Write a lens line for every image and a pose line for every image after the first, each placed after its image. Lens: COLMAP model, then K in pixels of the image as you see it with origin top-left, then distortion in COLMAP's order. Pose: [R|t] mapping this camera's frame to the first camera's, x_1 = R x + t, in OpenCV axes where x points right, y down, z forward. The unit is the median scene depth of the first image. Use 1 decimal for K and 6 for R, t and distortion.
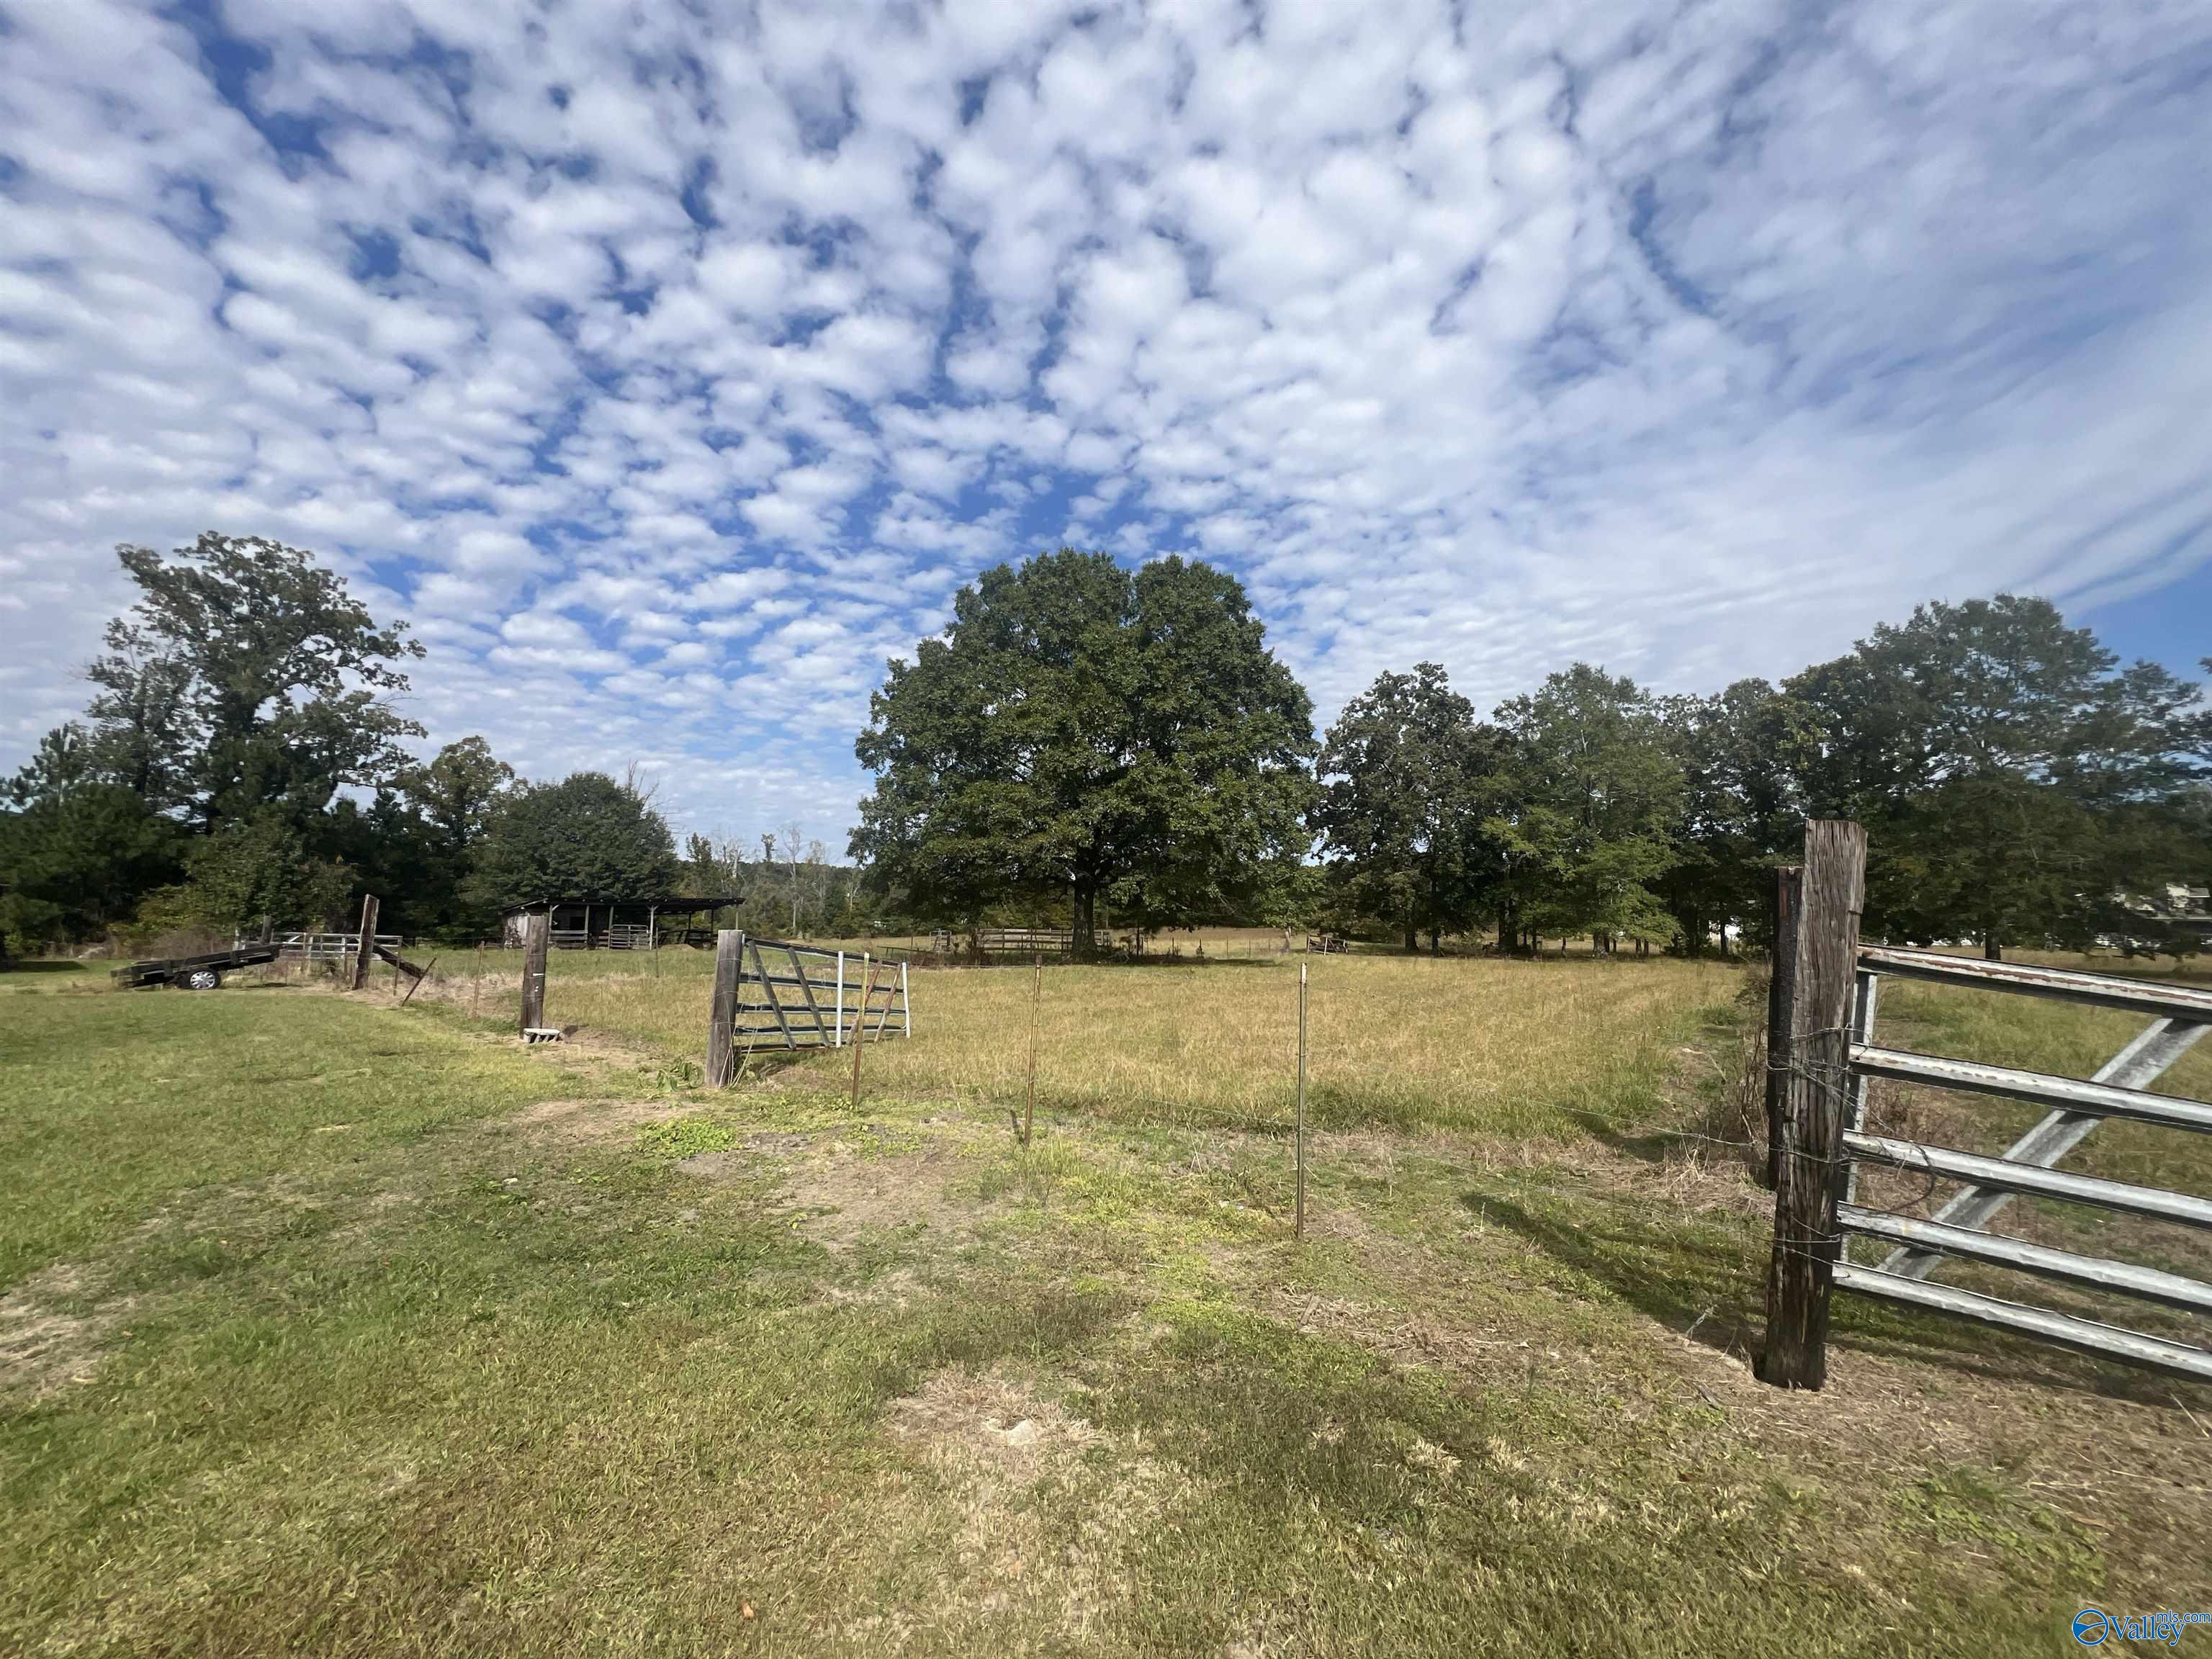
lens RADIAL K [[889.5, 0, 1098.2], [0, 889.5, 843.6], [0, 0, 1]] dist [0.009848, 0.000862]
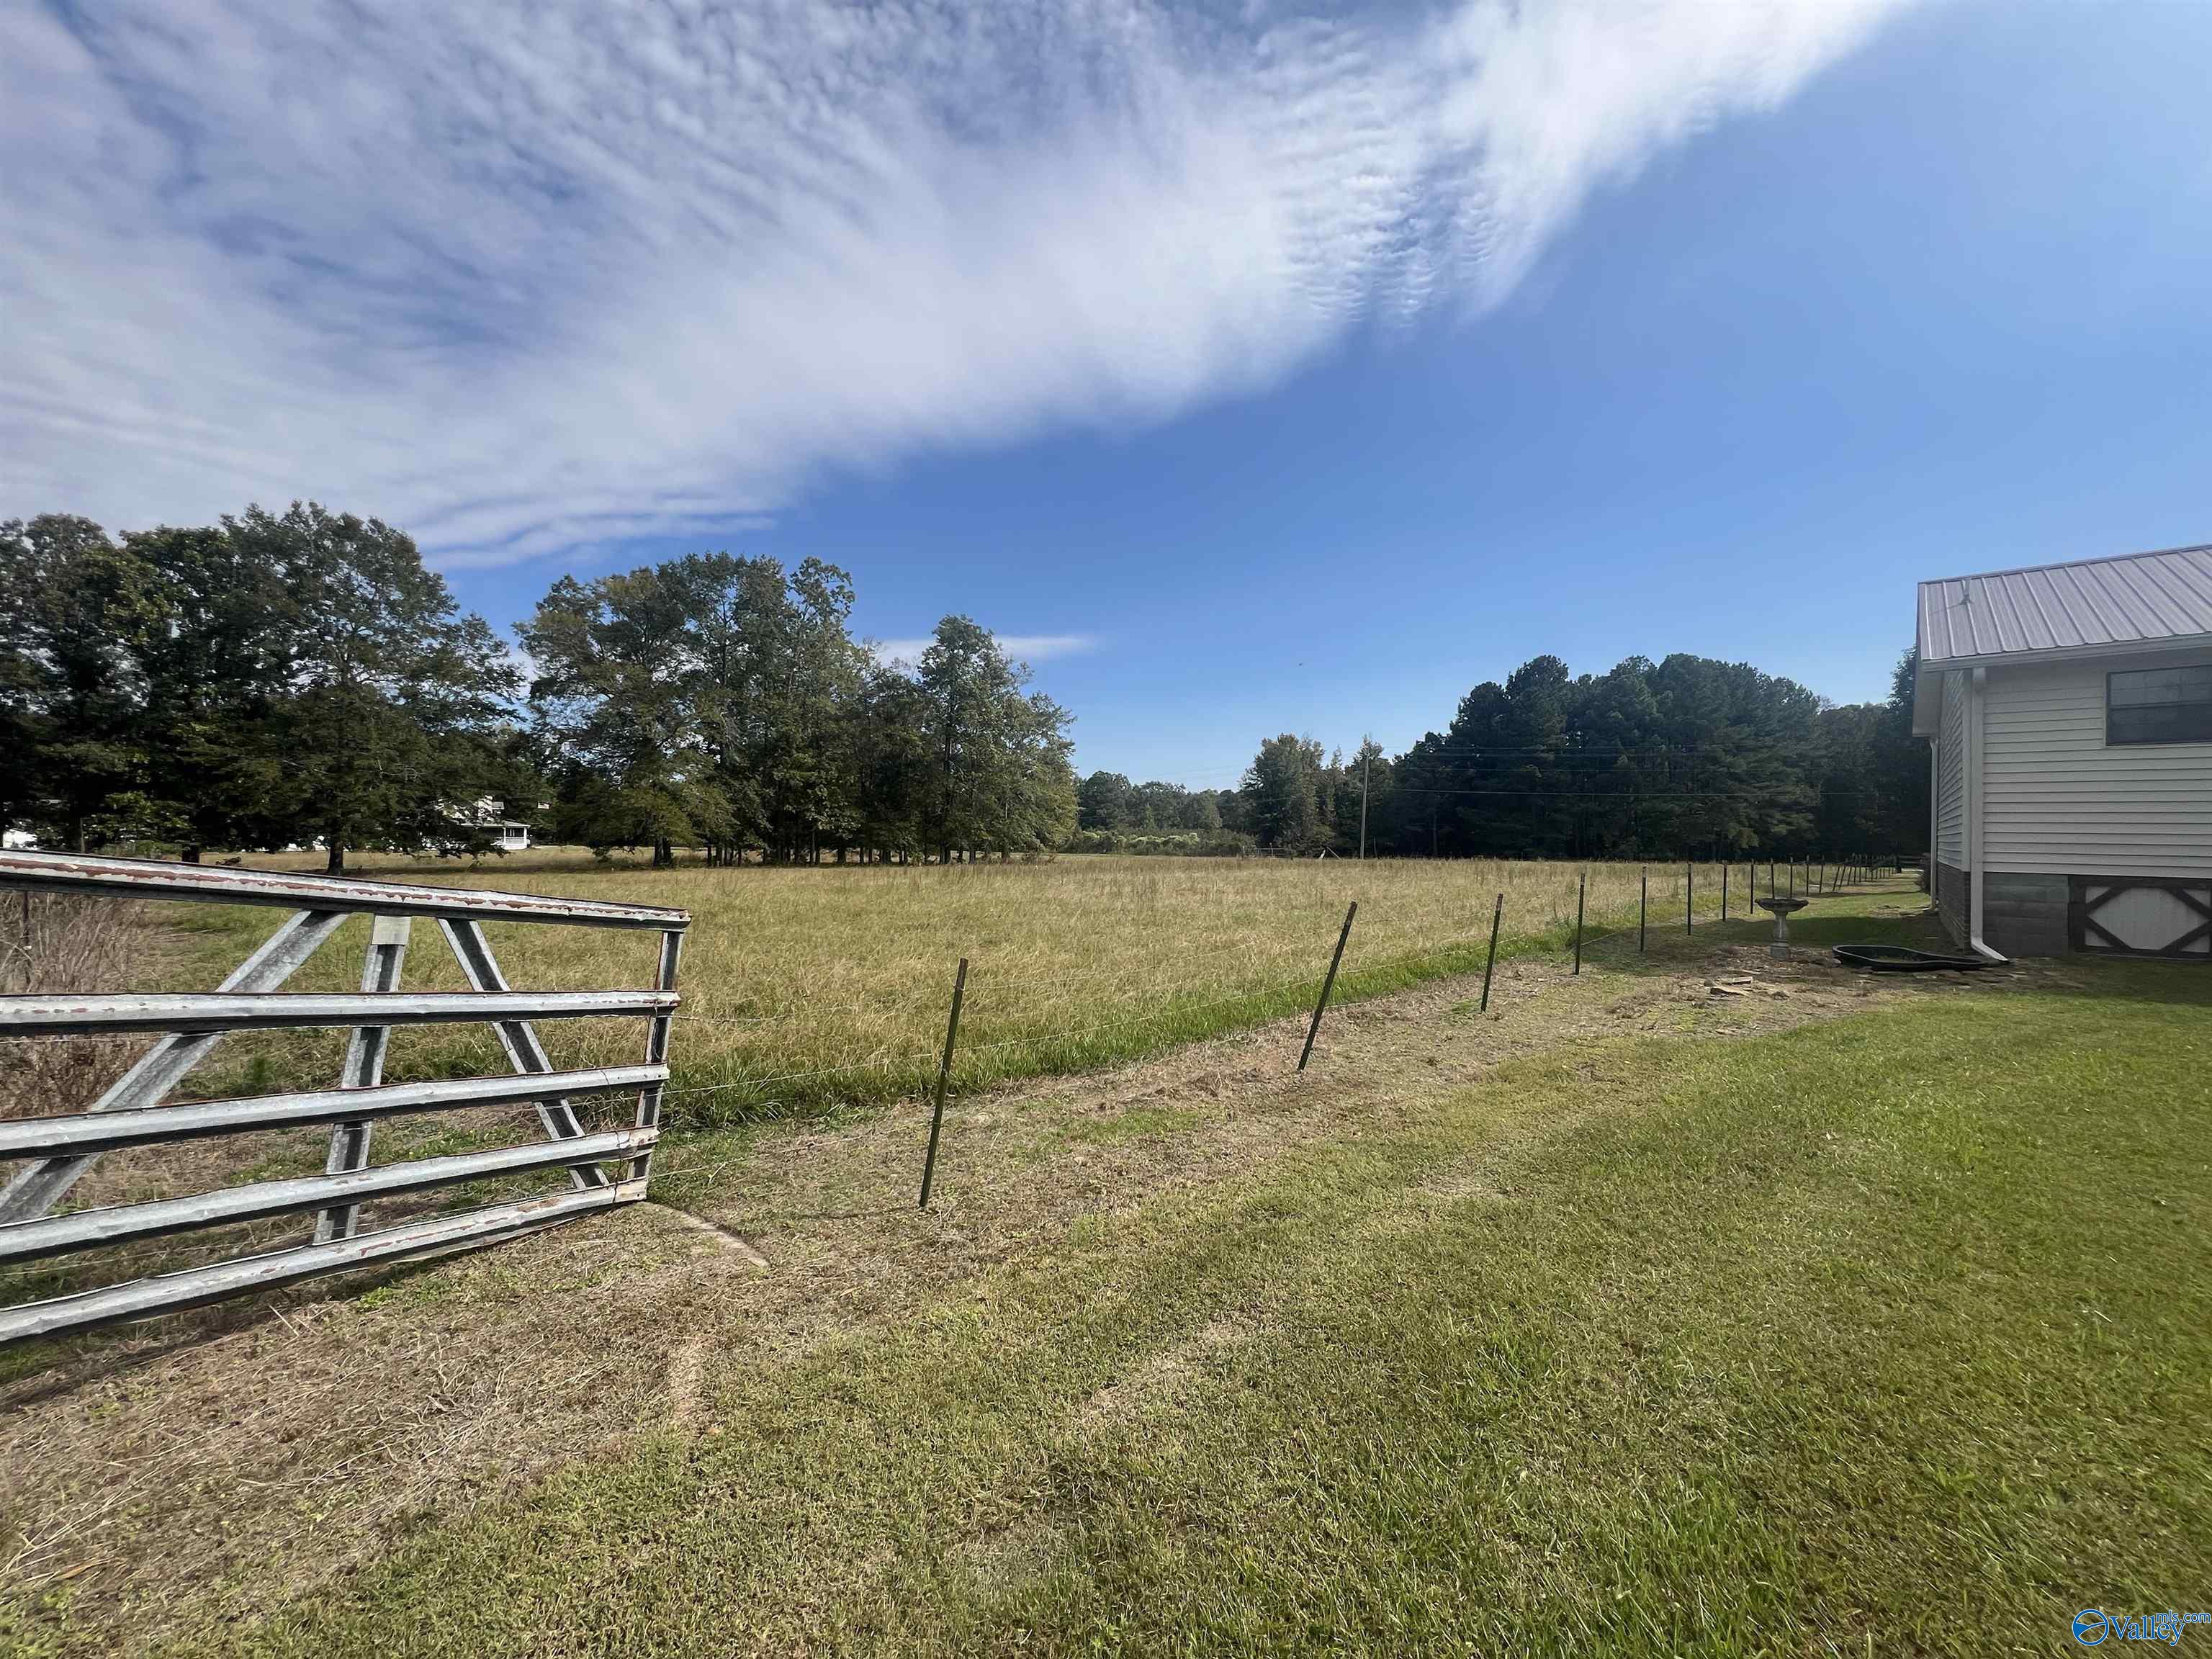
lens RADIAL K [[889.5, 0, 1099.5], [0, 889.5, 828.6], [0, 0, 1]] dist [0.009848, 0.000862]
pose [[0.106449, 0.001147, 0.994318, 0.048752], [-0.085530, 0.996303, 0.008007, 0.004202], [-0.990633, -0.085897, 0.106153, 0.012583]]
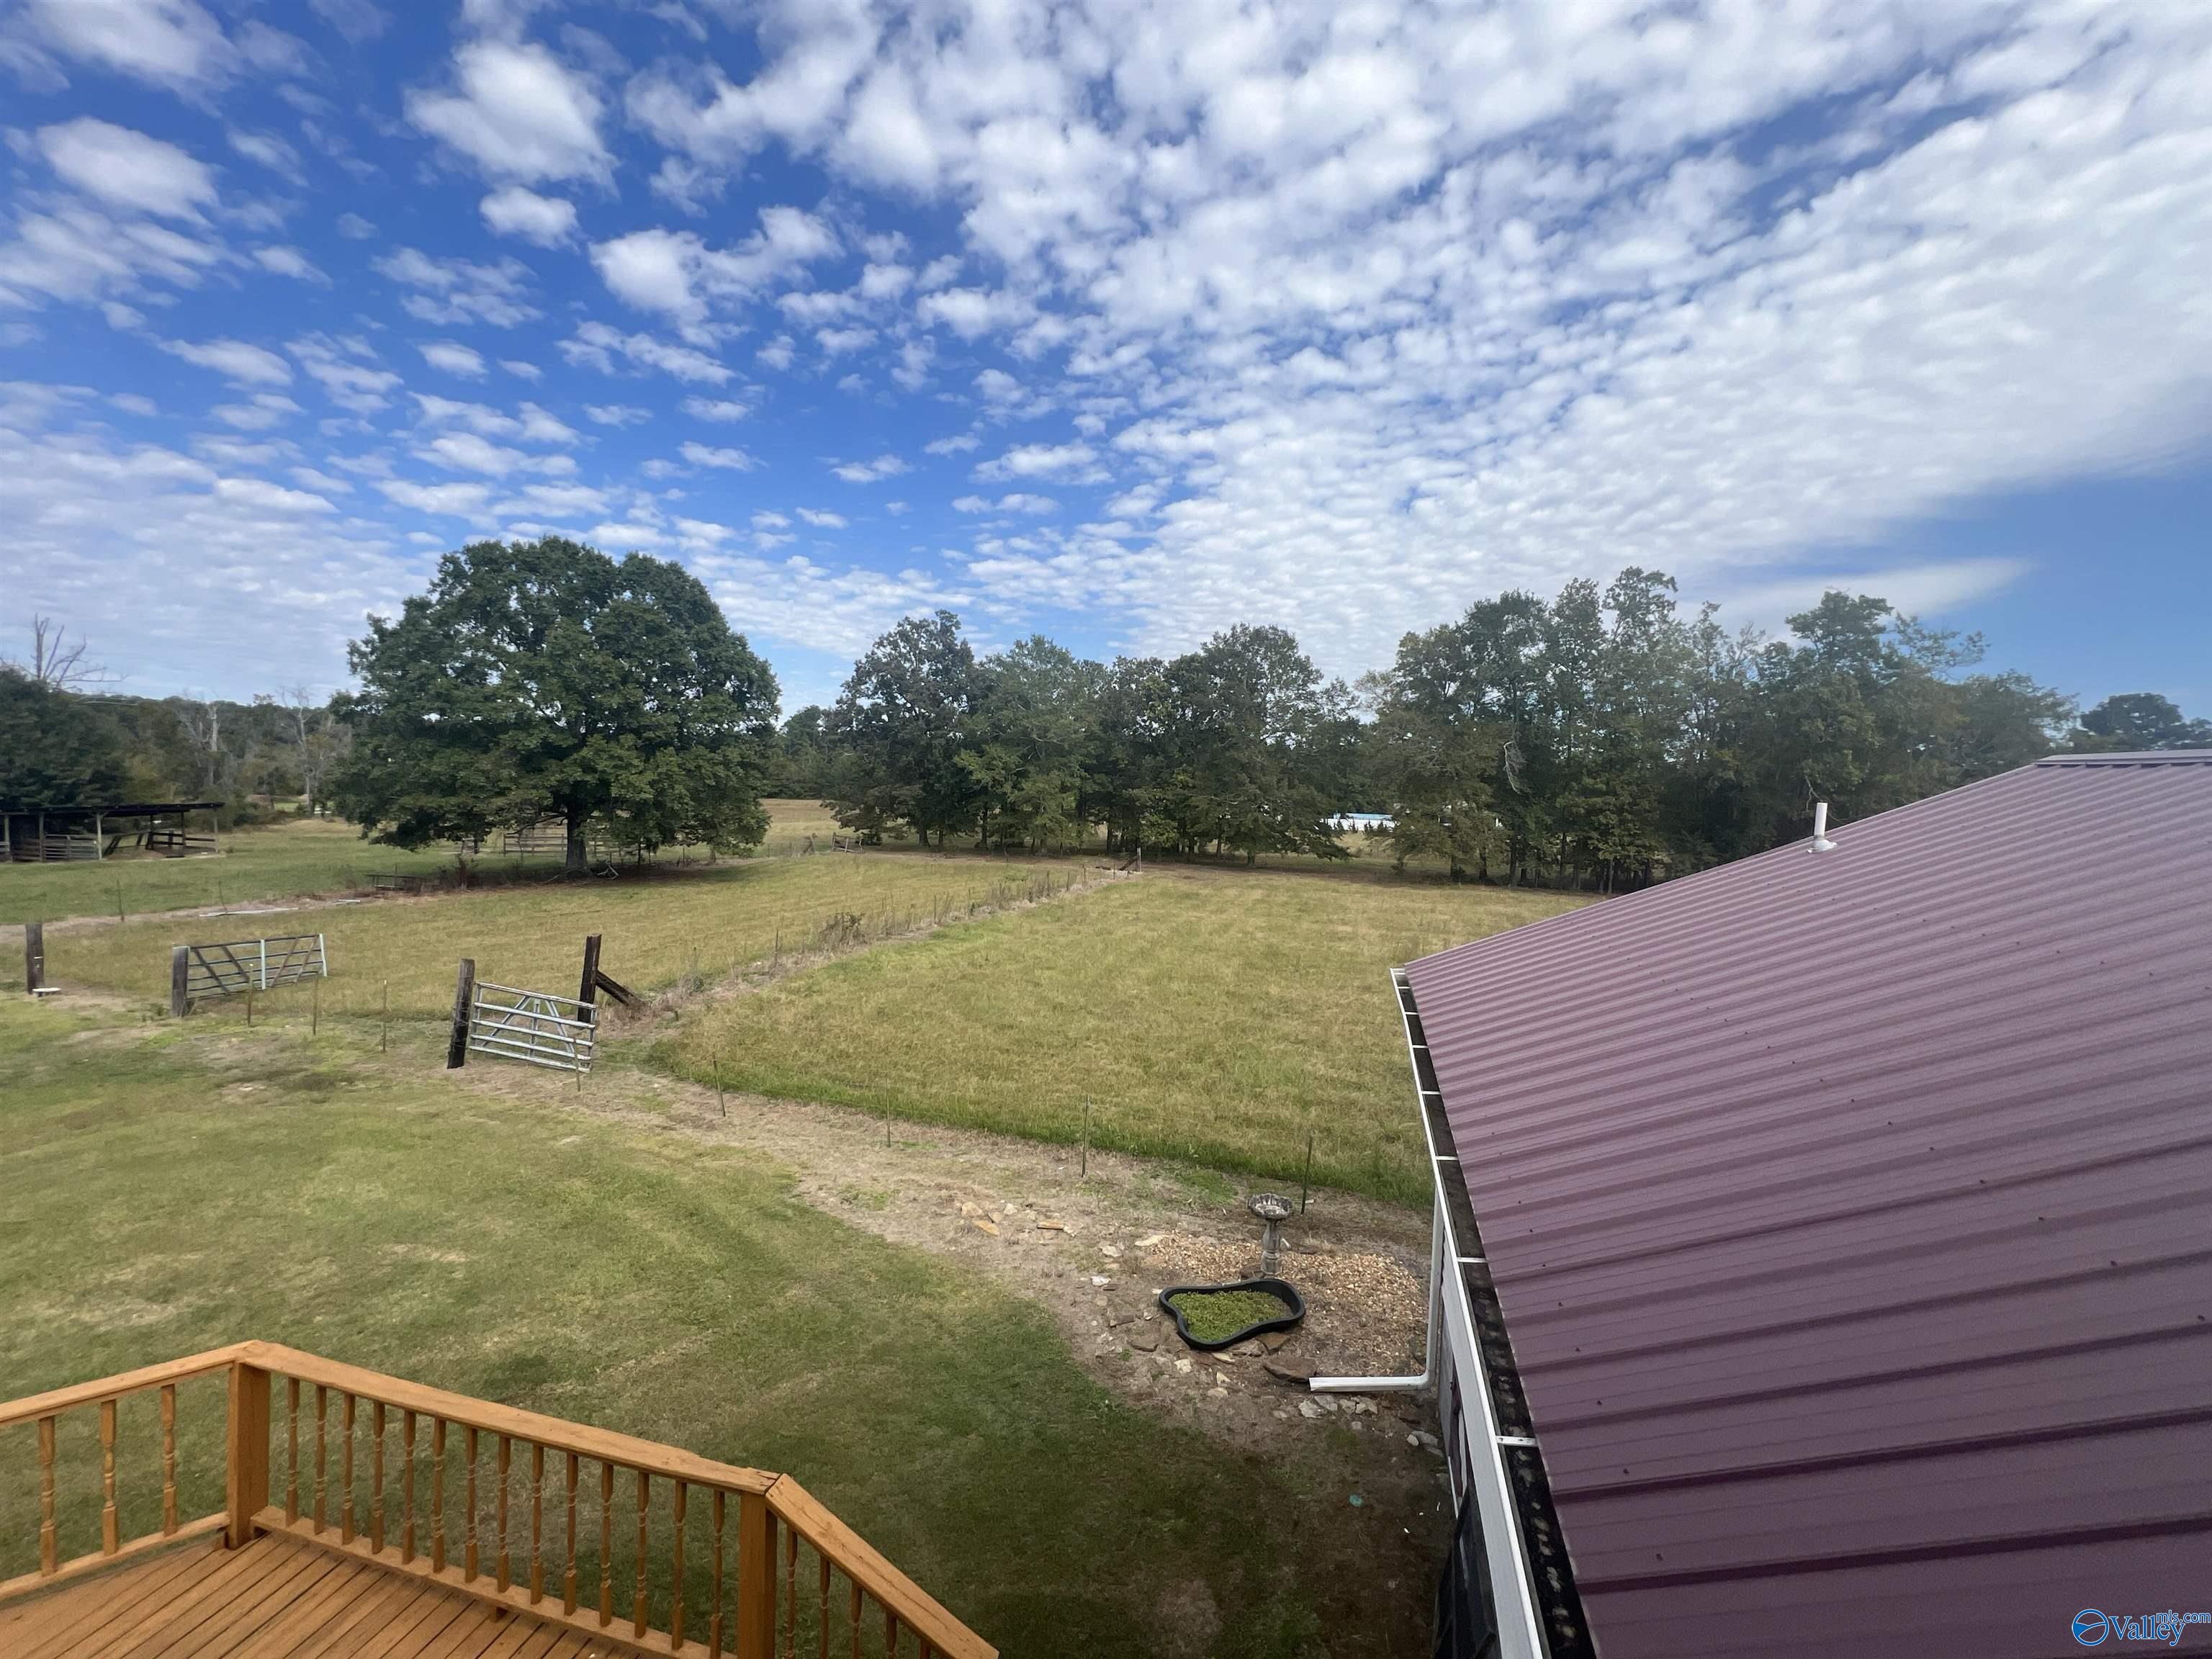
lens RADIAL K [[889.5, 0, 1111.3], [0, 889.5, 850.0], [0, 0, 1]] dist [0.009848, 0.000862]
pose [[0.925860, -0.004187, 0.377843, 0.172714], [-0.059075, 0.986039, 0.155683, -0.122671], [-0.373220, -0.166461, 0.912687, -0.362169]]
